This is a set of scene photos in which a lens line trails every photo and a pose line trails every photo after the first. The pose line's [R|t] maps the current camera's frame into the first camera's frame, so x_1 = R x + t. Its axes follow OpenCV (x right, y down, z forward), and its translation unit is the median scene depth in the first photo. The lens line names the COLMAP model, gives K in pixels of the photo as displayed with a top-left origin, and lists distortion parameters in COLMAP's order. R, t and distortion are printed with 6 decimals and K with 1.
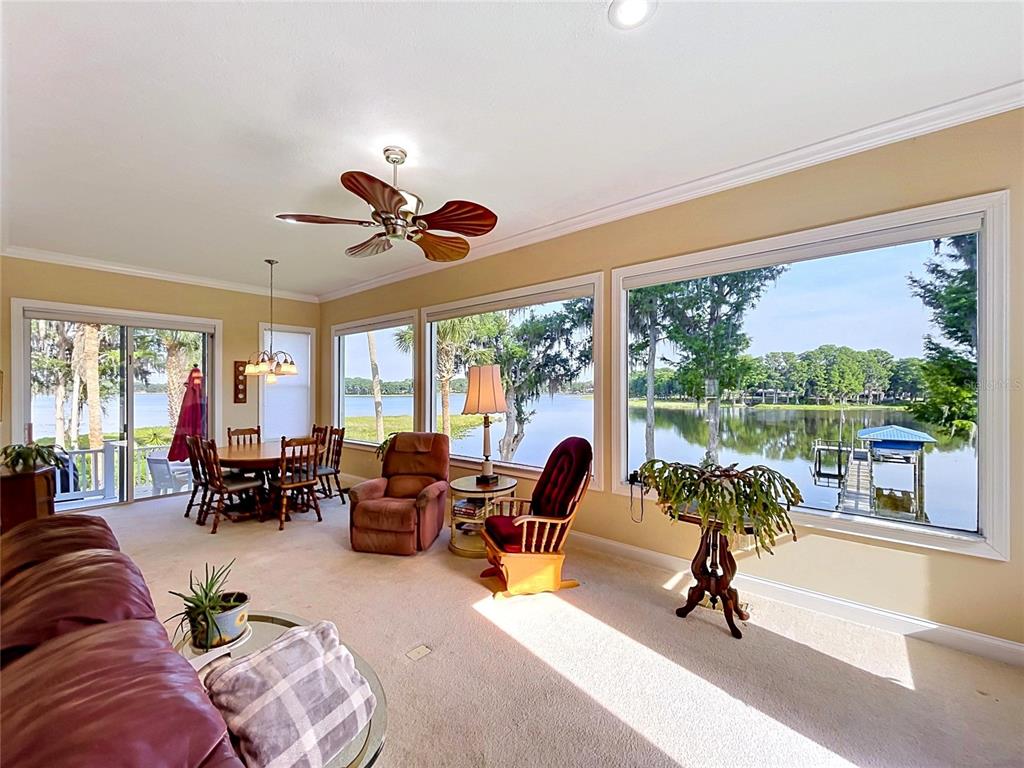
lens RADIAL K [[415.8, 0, 507.0], [0, 415.8, 386.4], [0, 0, 1]] dist [-0.000086, -0.000358]
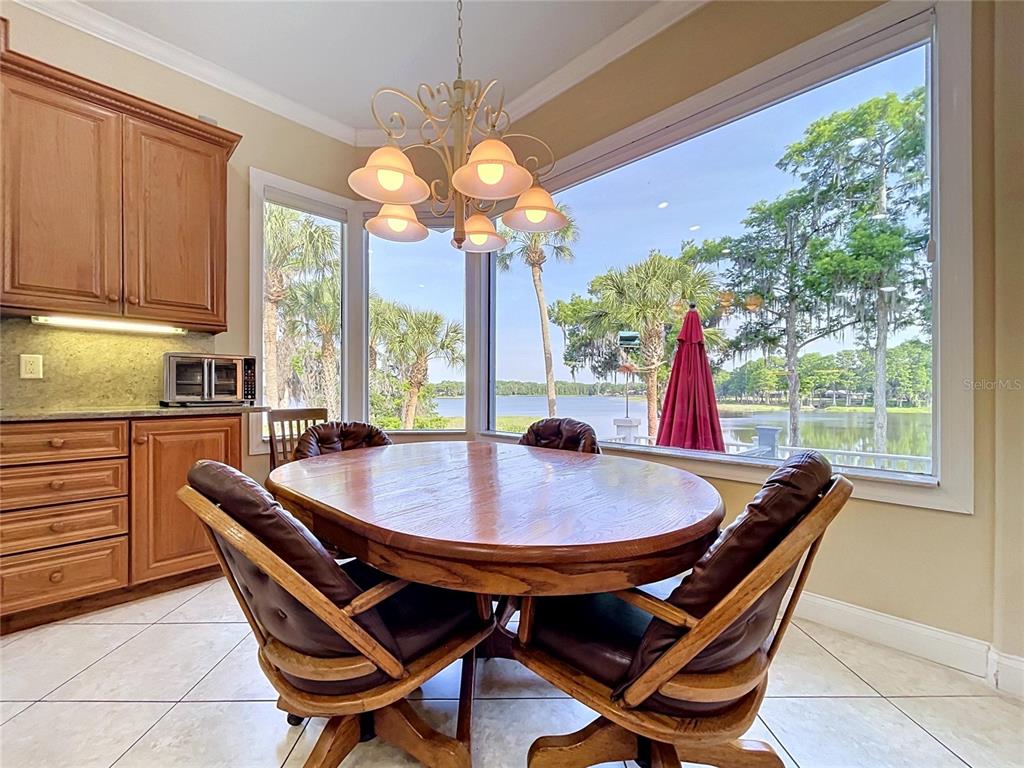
lens RADIAL K [[417.9, 0, 506.7], [0, 417.9, 390.3], [0, 0, 1]] dist [0.000435, -0.000272]
pose [[0.997166, 0.000103, -0.075239, -0.212696], [0.000206, 0.999992, 0.004093, 0.014399], [0.075238, -0.004097, 0.997157, 0.086467]]
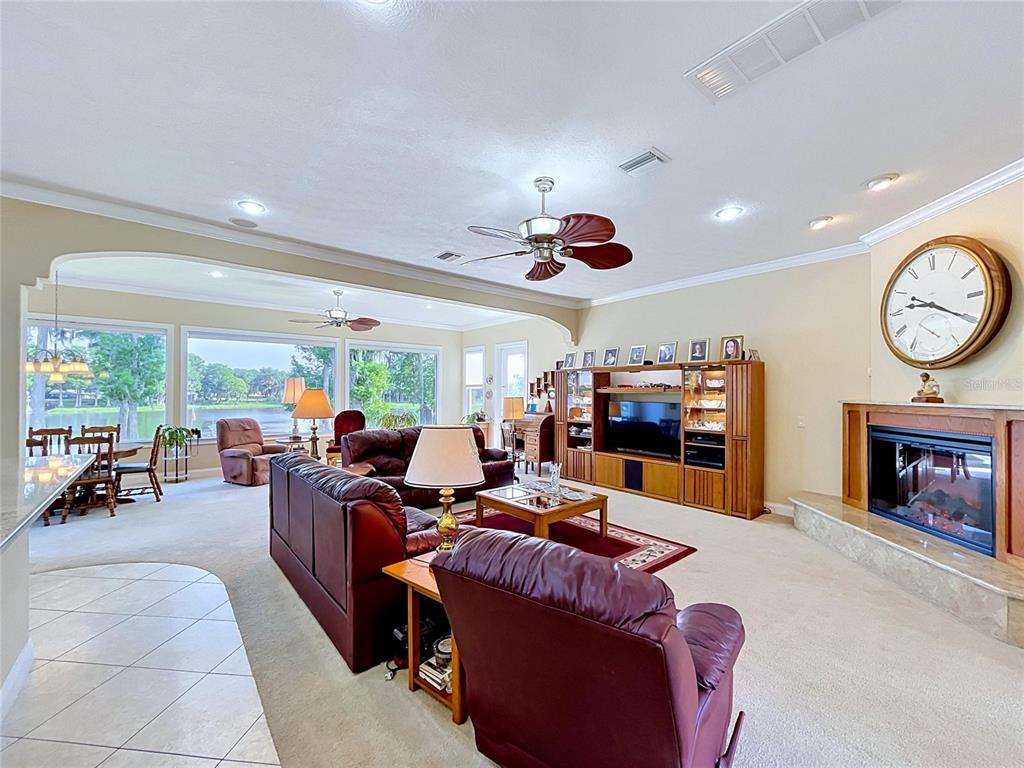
lens RADIAL K [[415.8, 0, 507.0], [0, 415.8, 386.4], [0, 0, 1]] dist [-0.000086, -0.000358]
pose [[0.172194, 0.012443, 0.984984, -0.198655], [-0.010217, 0.999889, -0.010846, 0.000109], [-0.985010, -0.008196, 0.172302, -0.030221]]
